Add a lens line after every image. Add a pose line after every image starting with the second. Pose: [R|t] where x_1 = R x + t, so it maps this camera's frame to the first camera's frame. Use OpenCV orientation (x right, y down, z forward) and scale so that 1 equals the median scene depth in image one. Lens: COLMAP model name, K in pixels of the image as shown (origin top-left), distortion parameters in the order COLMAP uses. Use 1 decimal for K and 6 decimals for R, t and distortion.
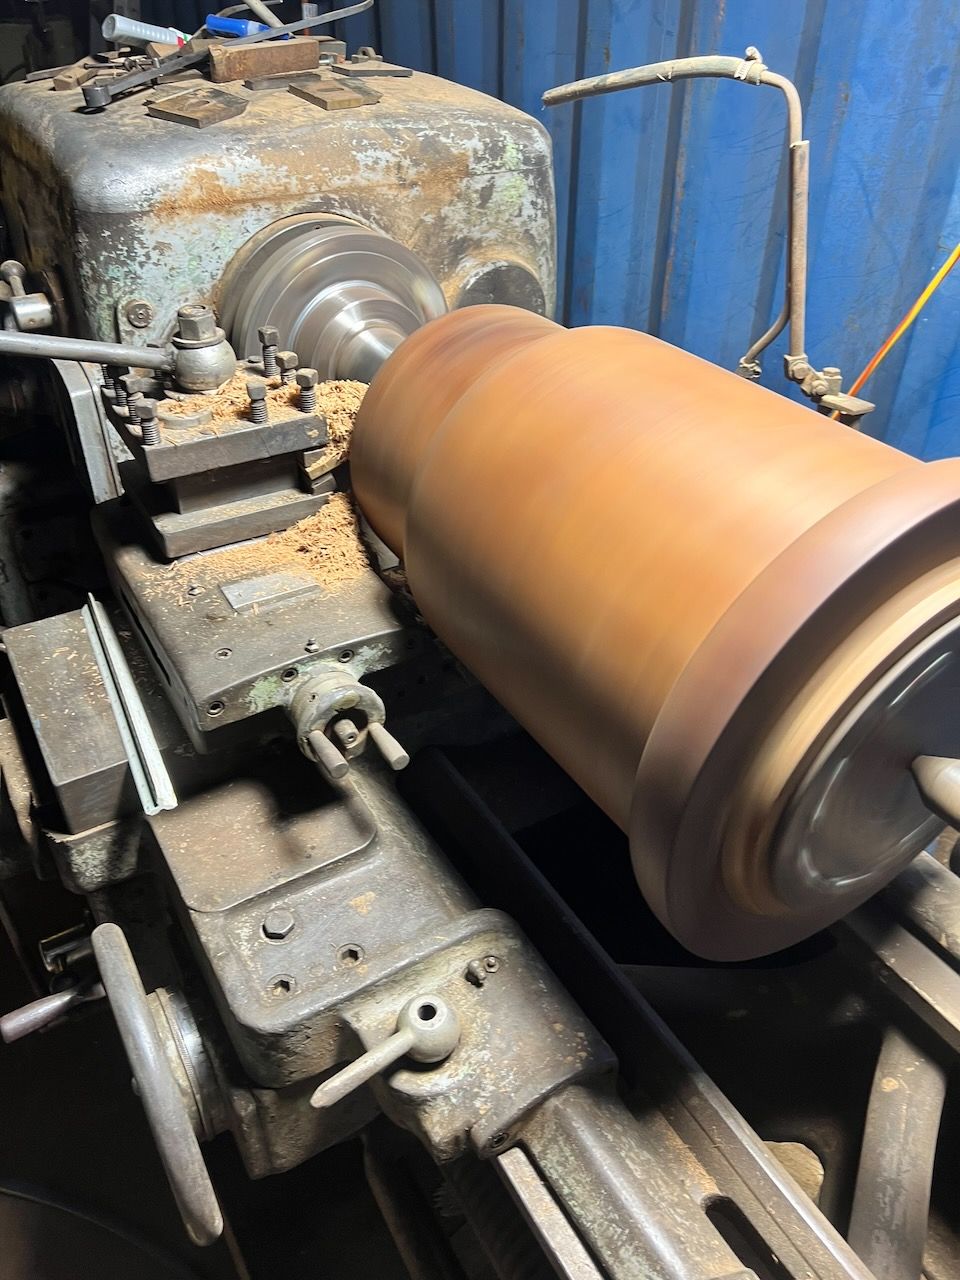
lens RADIAL K [[967.0, 0, 481.8], [0, 967.0, 637.0], [0, 0, 1]] dist [0.030508, -0.020995]
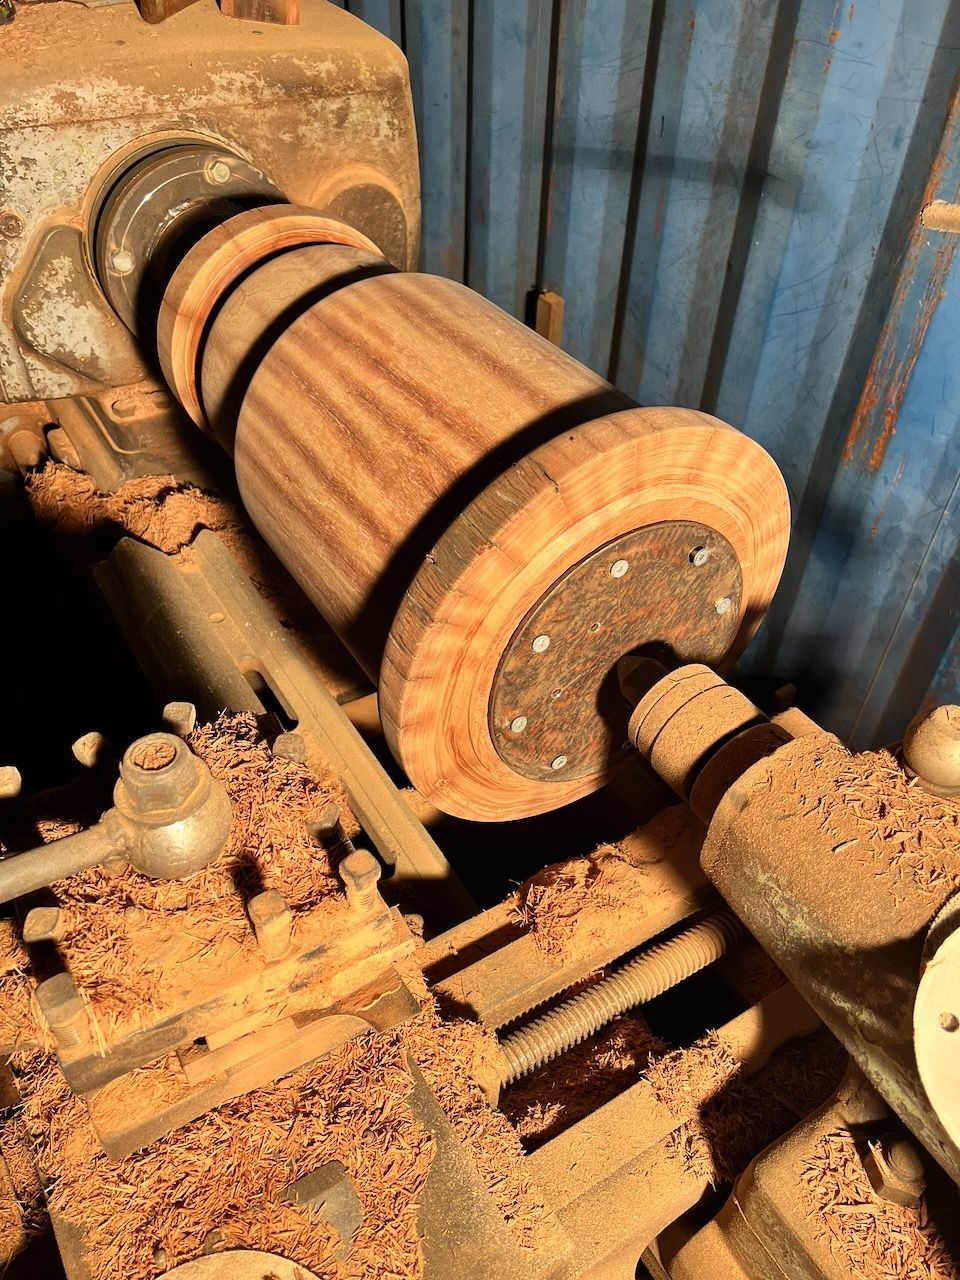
lens RADIAL K [[967.0, 0, 477.4], [0, 967.0, 644.3], [0, 0, 1]] dist [0.030508, -0.020995]
pose [[0.999785, 0.014817, 0.014478, 0.154840], [-0.016141, 0.995242, 0.096084, 0.024112], [-0.012985, -0.096297, 0.995268, -0.140228]]
